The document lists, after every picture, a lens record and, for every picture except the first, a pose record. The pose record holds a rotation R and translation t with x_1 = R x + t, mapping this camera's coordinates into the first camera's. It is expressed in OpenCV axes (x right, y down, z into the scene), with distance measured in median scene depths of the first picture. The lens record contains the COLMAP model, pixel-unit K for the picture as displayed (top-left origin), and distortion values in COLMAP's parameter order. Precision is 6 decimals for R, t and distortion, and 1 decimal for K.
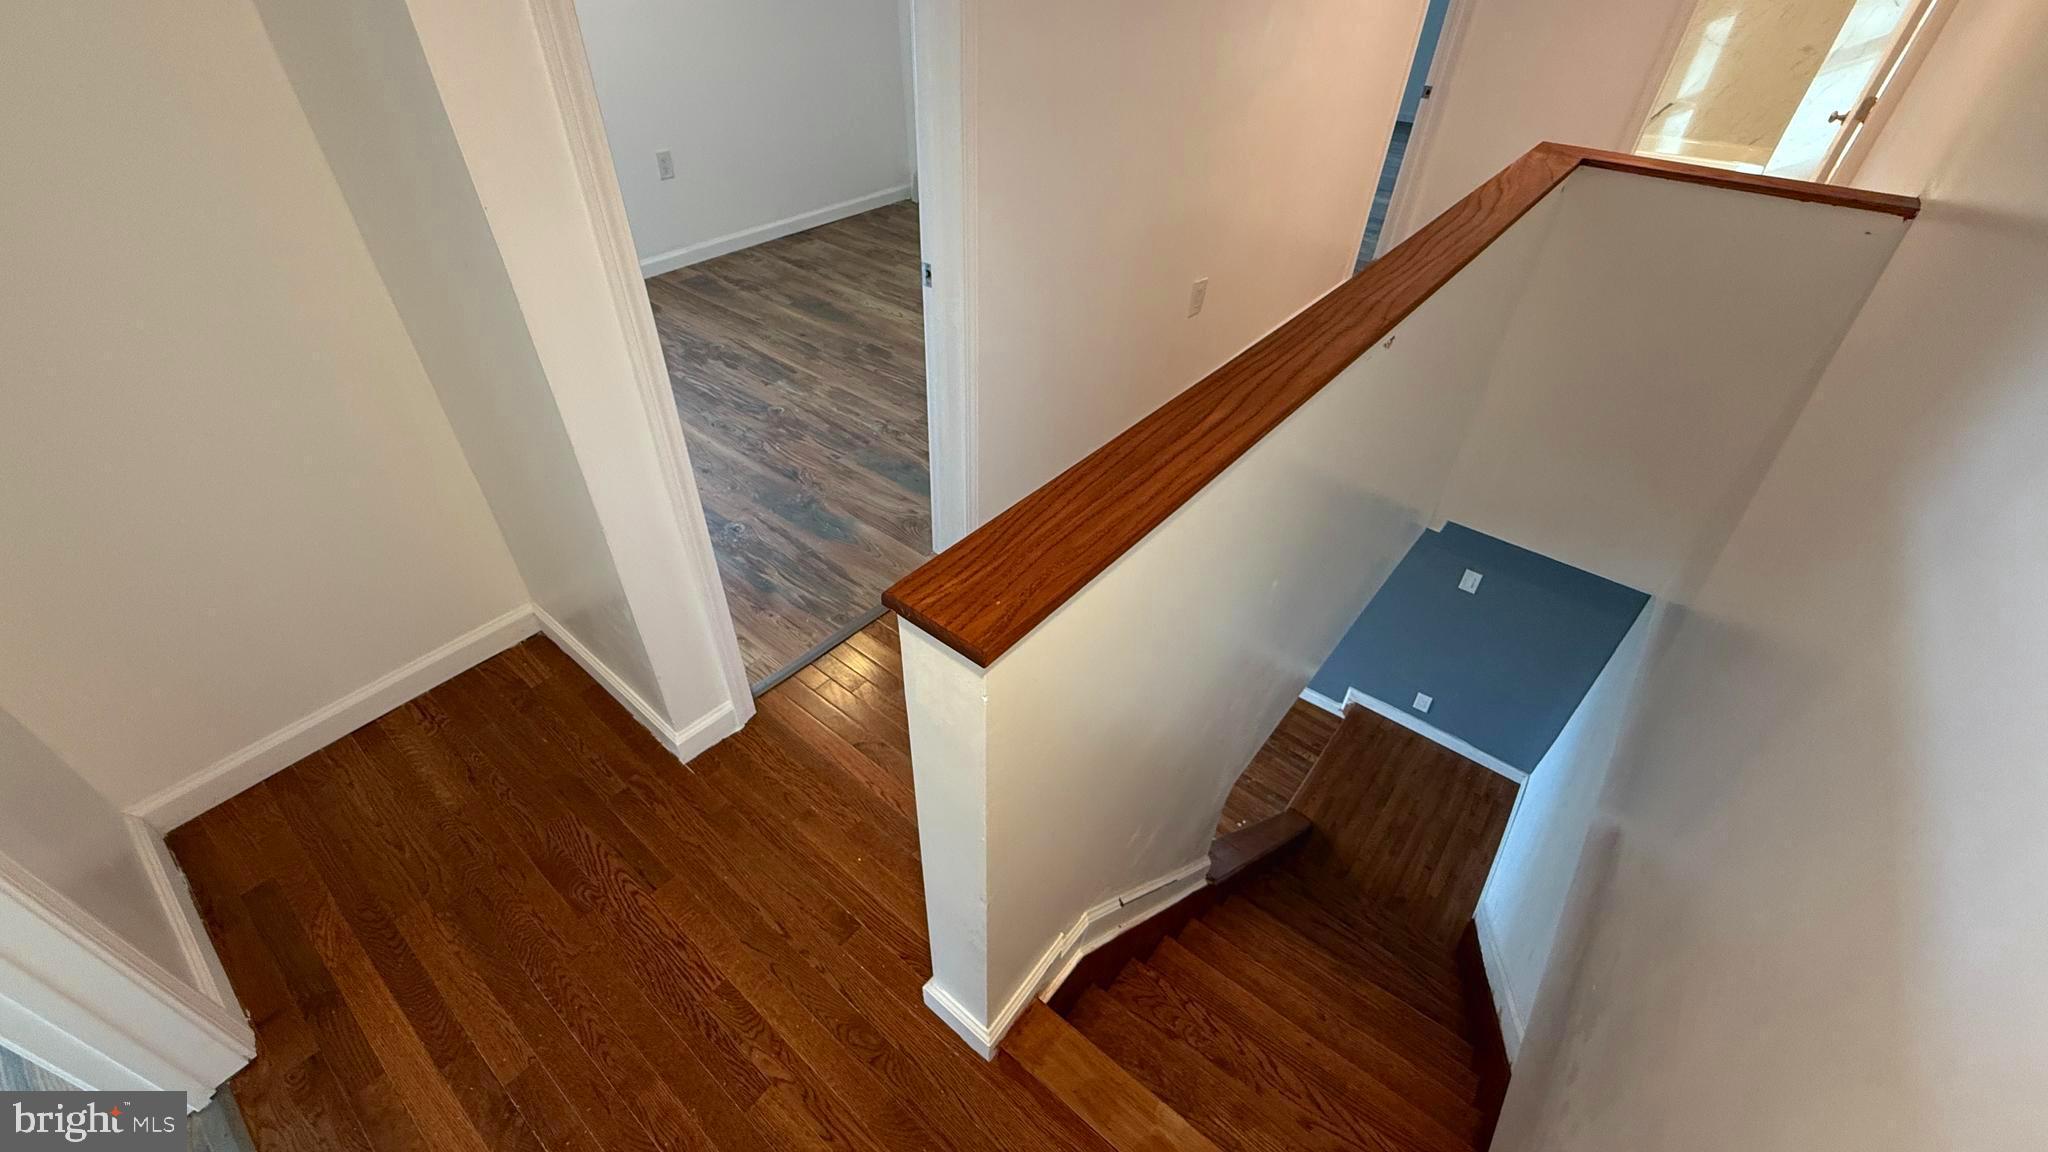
lens RADIAL K [[814.5, 0, 1019.7], [0, 814.5, 565.9], [0, 0, 1]] dist [0.000707, 0.000035]
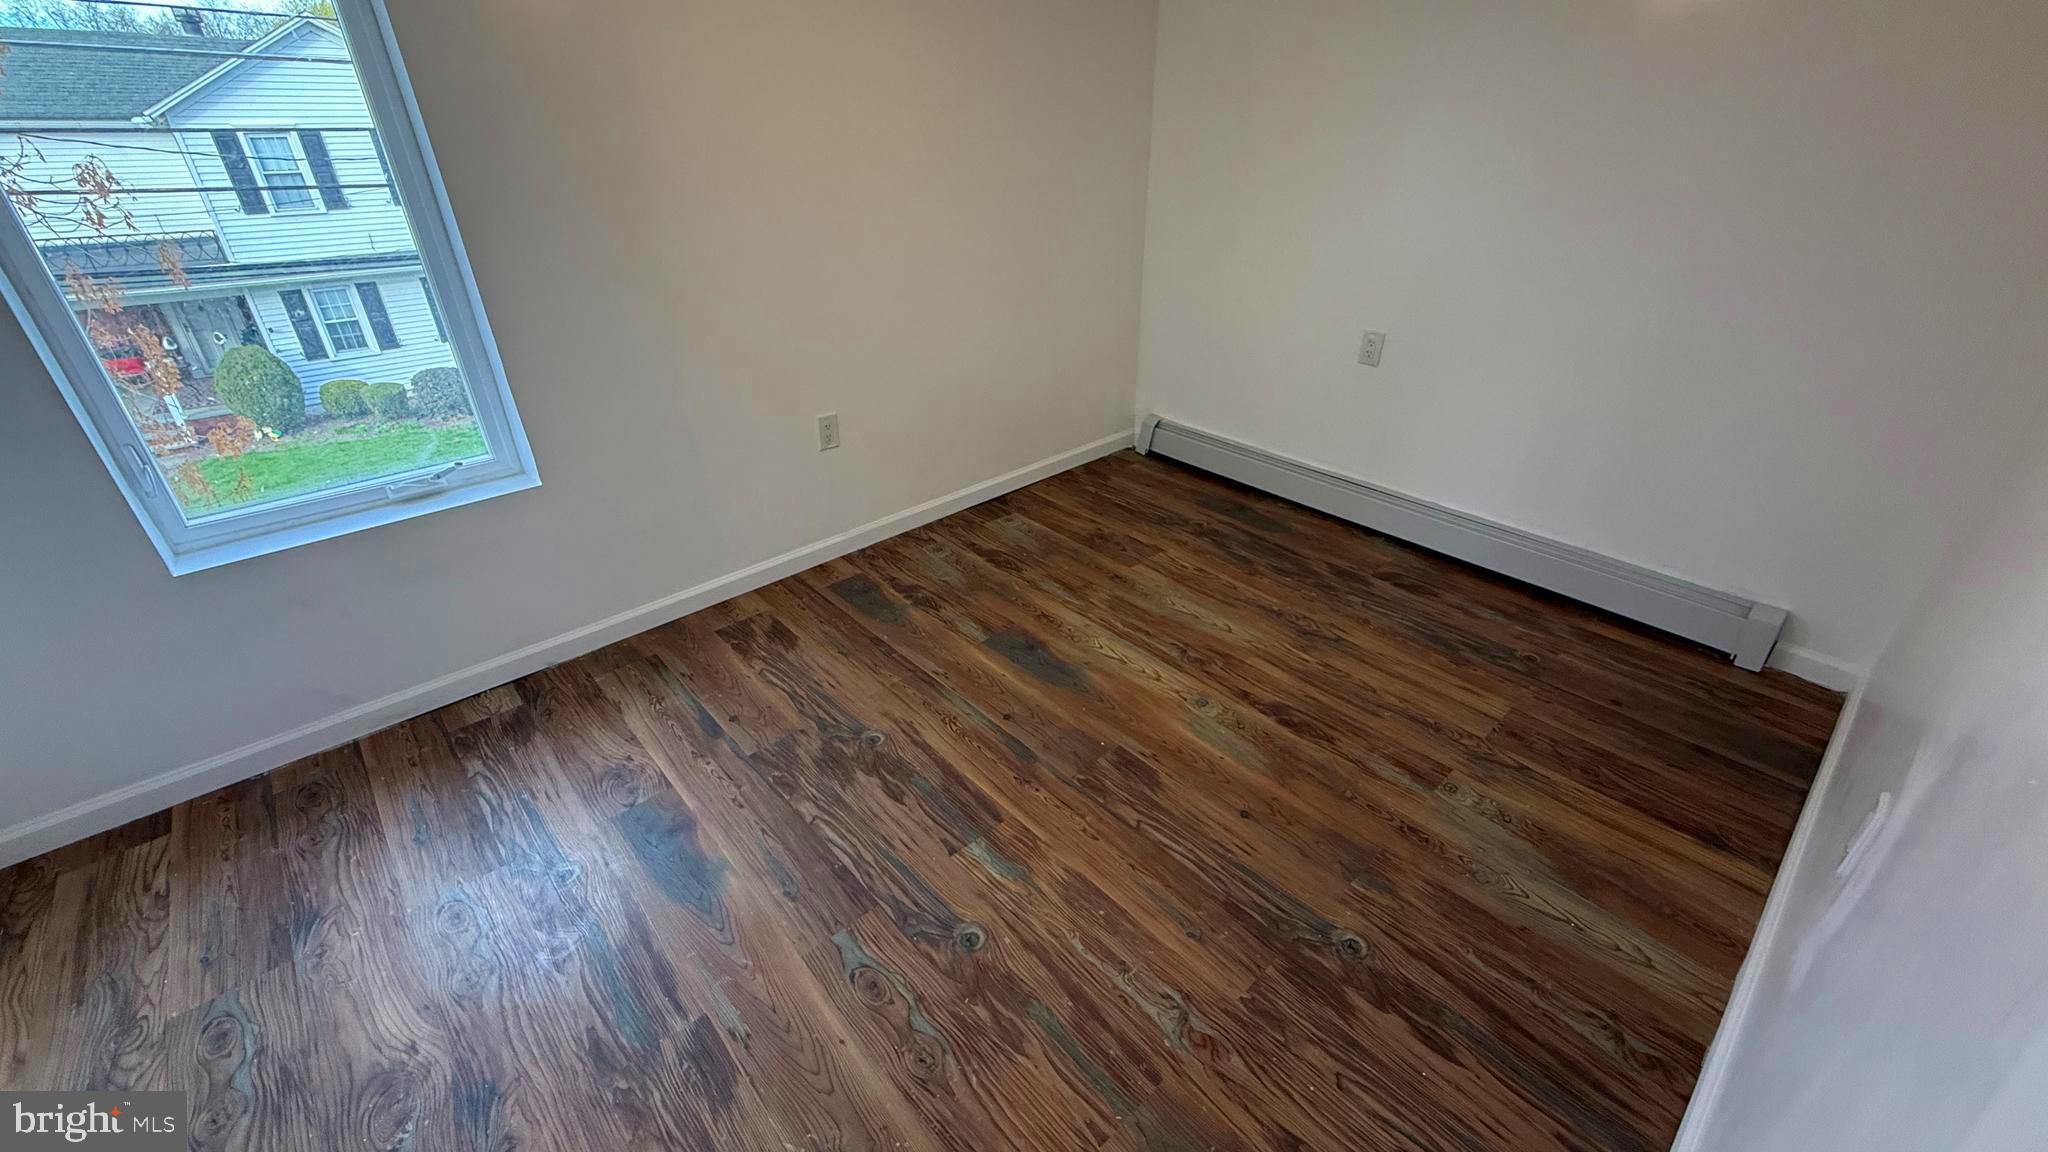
lens RADIAL K [[814.5, 0, 1024.1], [0, 814.5, 571.0], [0, 0, 1]] dist [0.000707, 0.000035]
pose [[0.988183, 0.056799, -0.142370, -0.173925], [-0.080408, 0.982842, -0.165999, -0.294050], [0.130498, 0.175485, 0.975795, 0.382452]]
